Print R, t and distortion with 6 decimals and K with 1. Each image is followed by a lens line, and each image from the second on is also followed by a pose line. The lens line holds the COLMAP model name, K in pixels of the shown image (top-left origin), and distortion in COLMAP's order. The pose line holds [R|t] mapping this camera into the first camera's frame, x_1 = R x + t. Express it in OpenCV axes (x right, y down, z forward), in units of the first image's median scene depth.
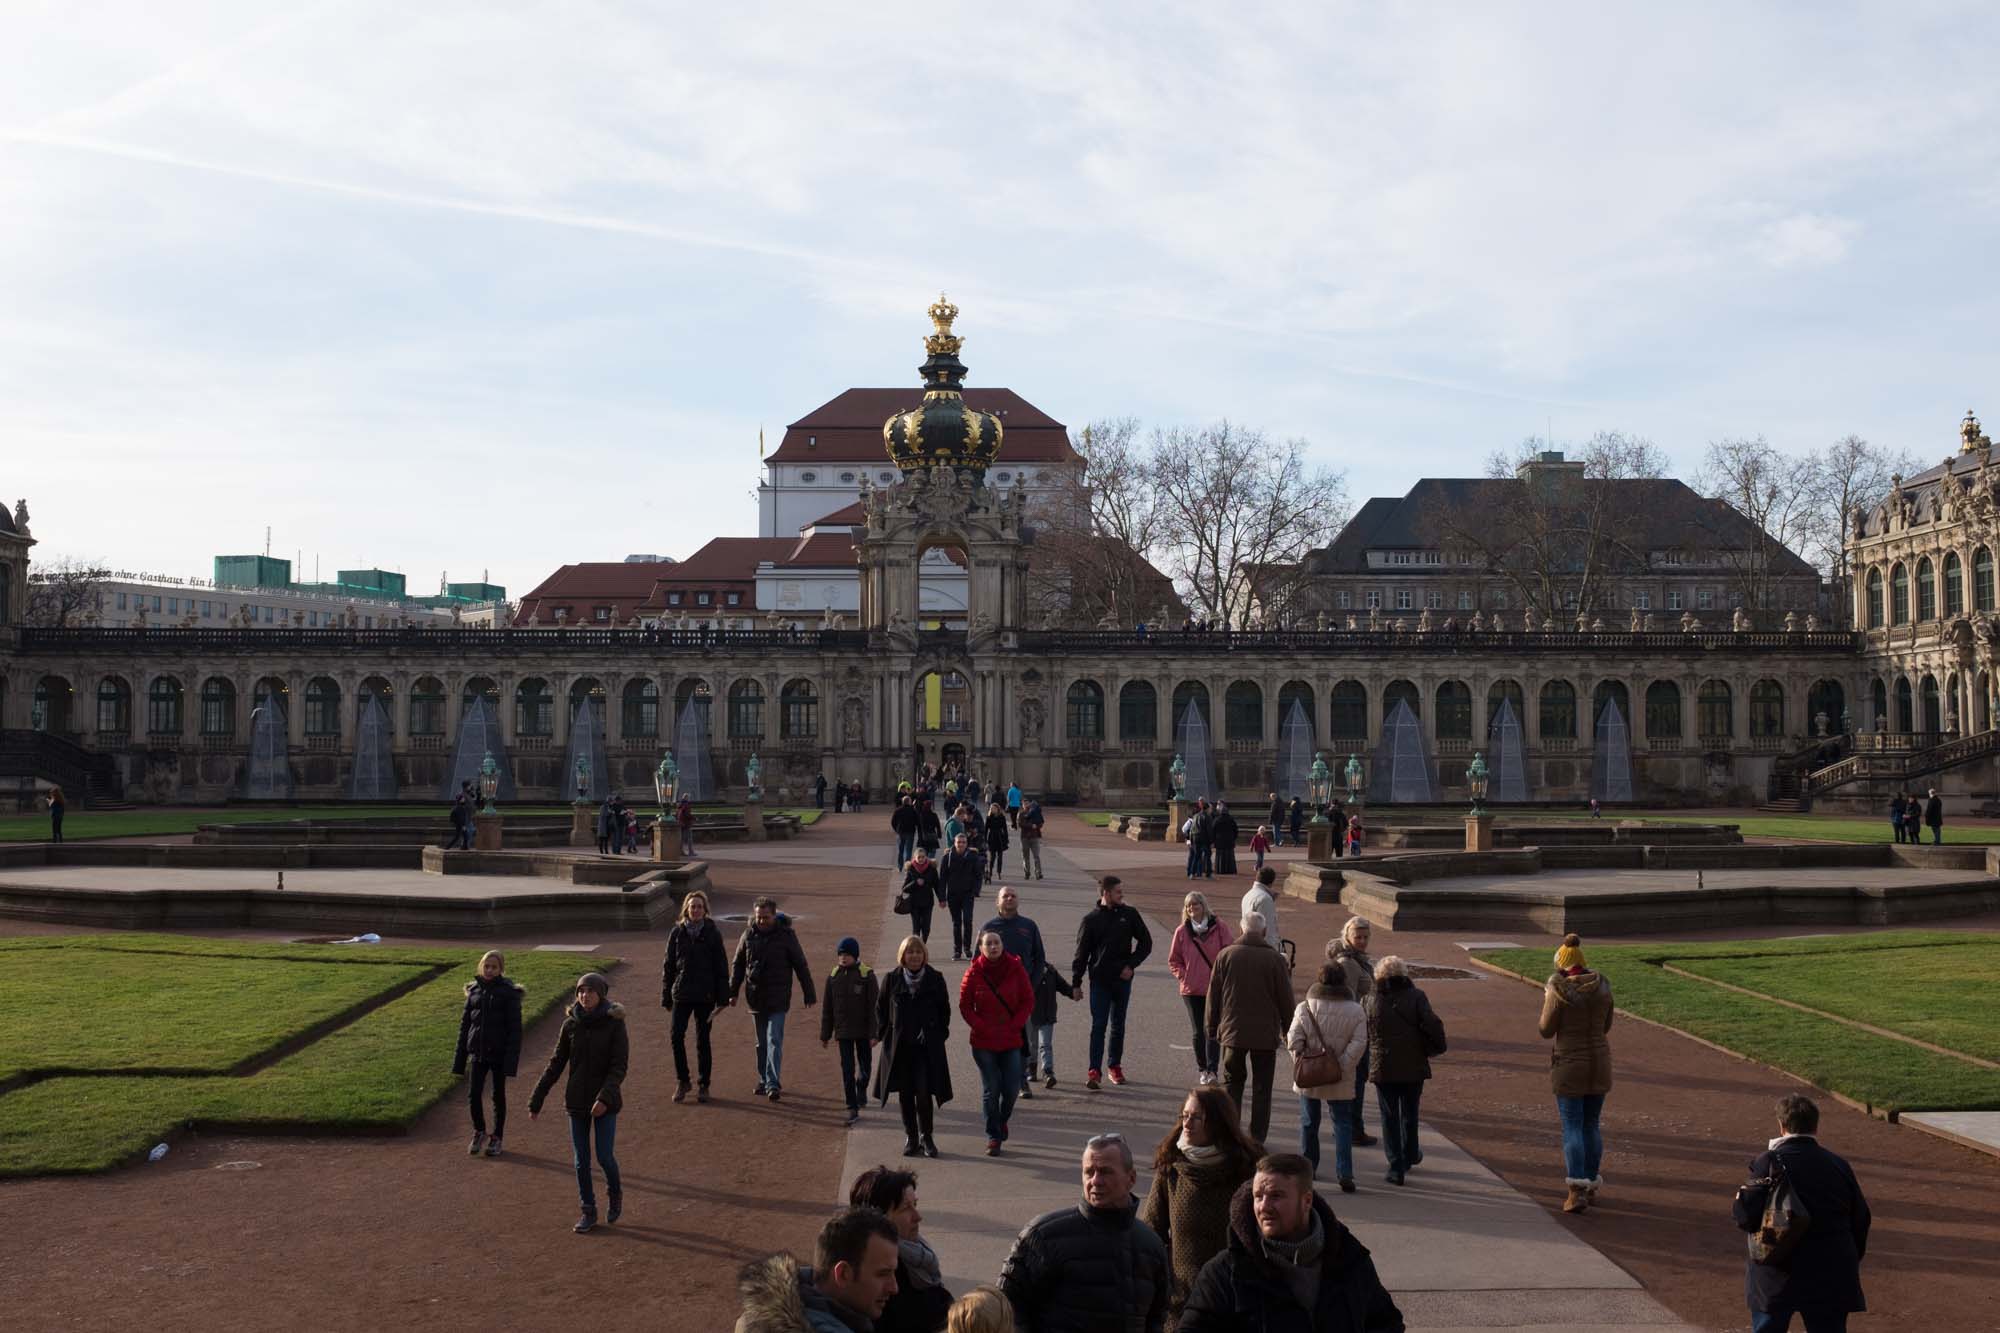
lens RADIAL K [[2050.5, 0, 997.4], [0, 2050.5, 670.3], [0, 0, 1]] dist [-0.086090, 0.000000]
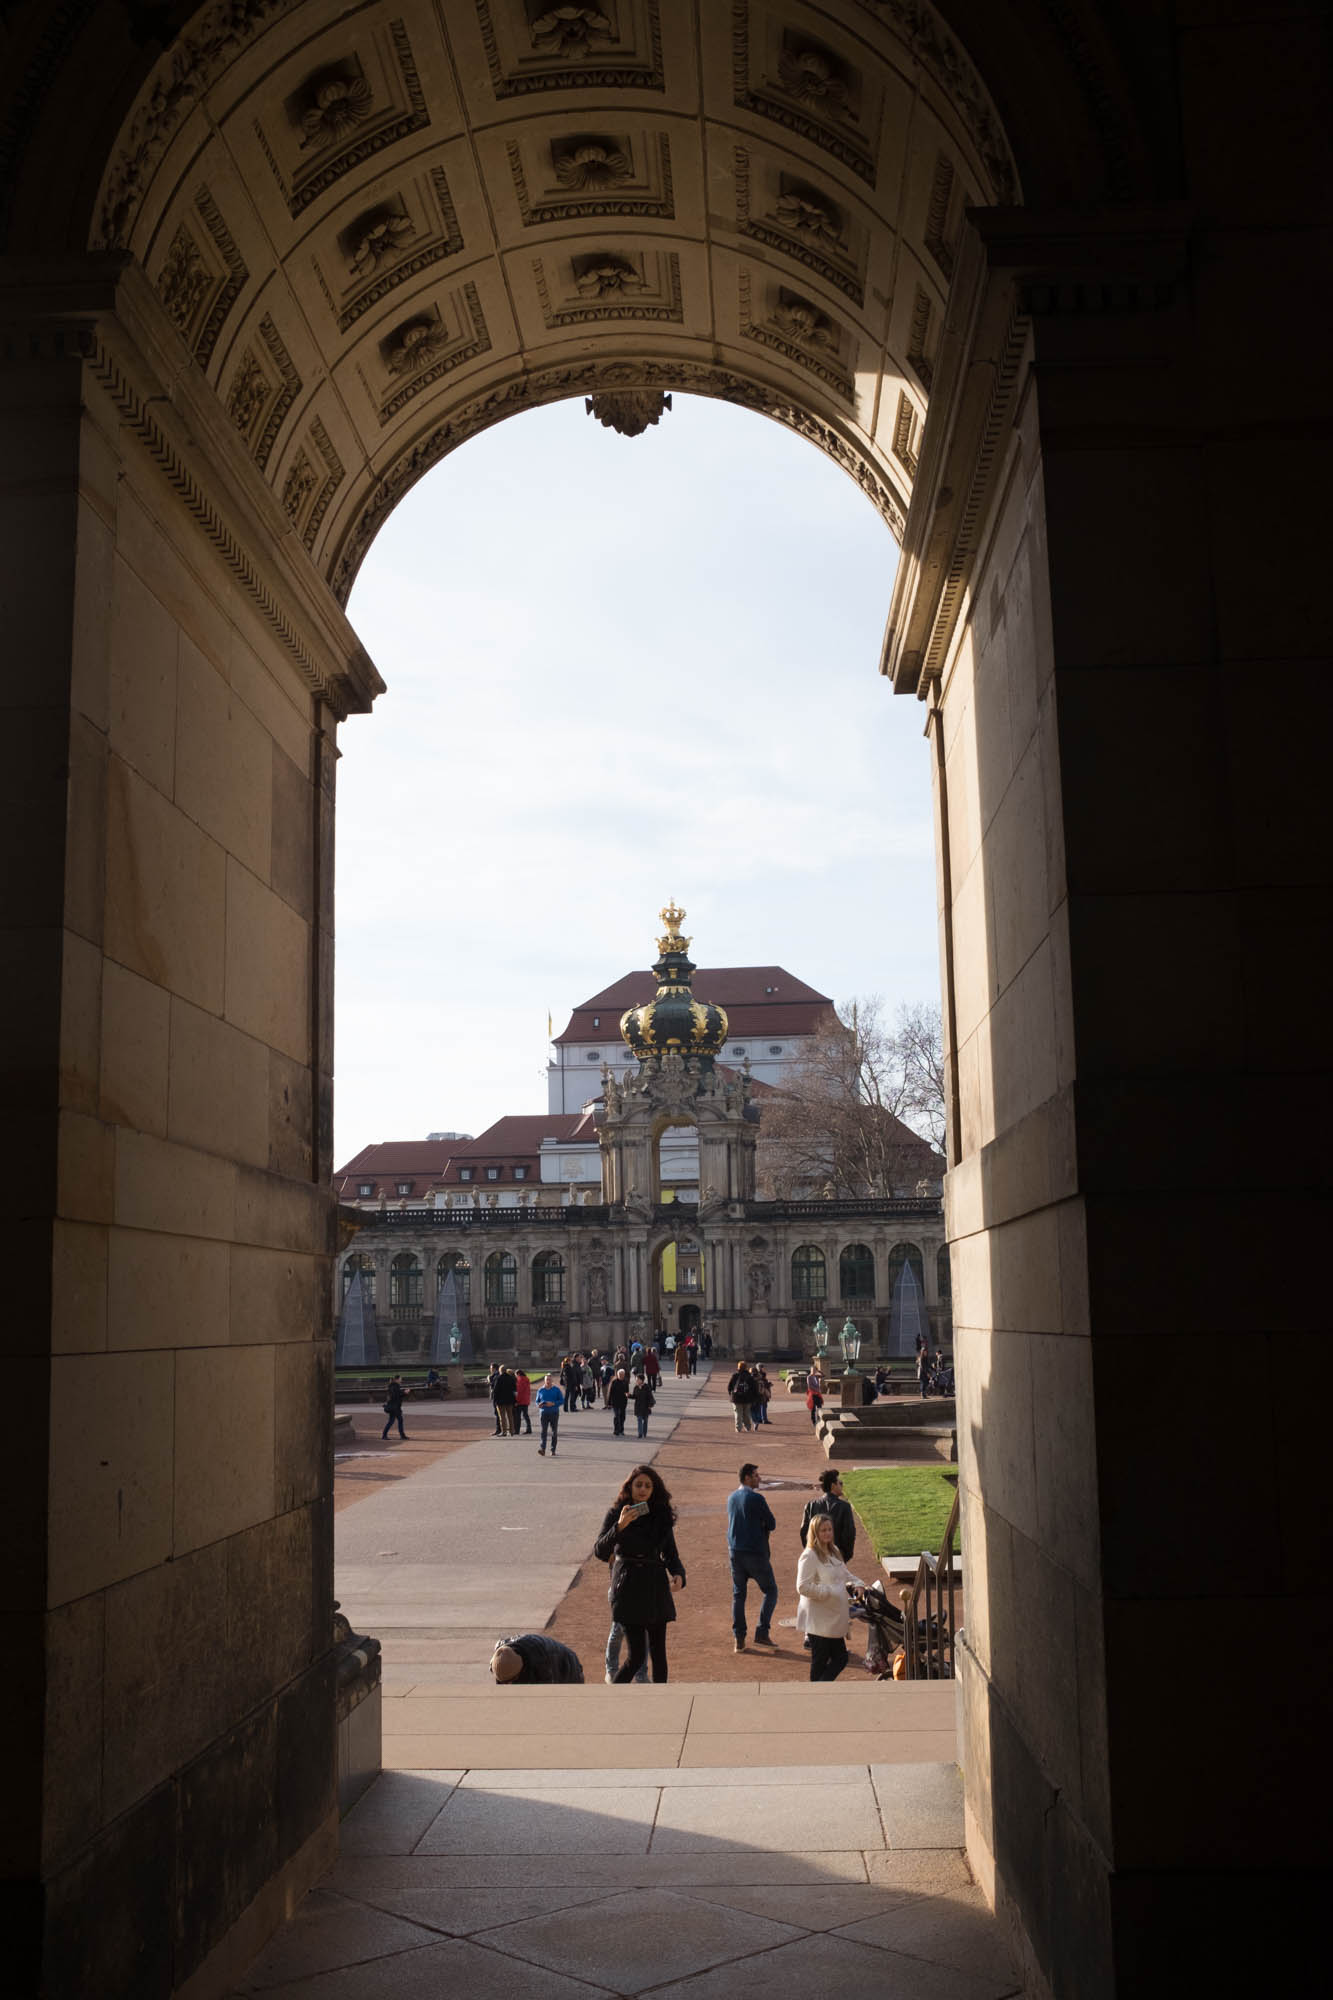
lens RADIAL K [[2050.5, 0, 666.9], [0, 2050.5, 998.6], [0, 0, 1]] dist [-0.086090, 0.000000]
pose [[0.995360, -0.035514, -0.089432, 0.070563], [0.025458, 0.993475, -0.111174, -0.006554], [0.092796, 0.108381, 0.989769, -0.101084]]
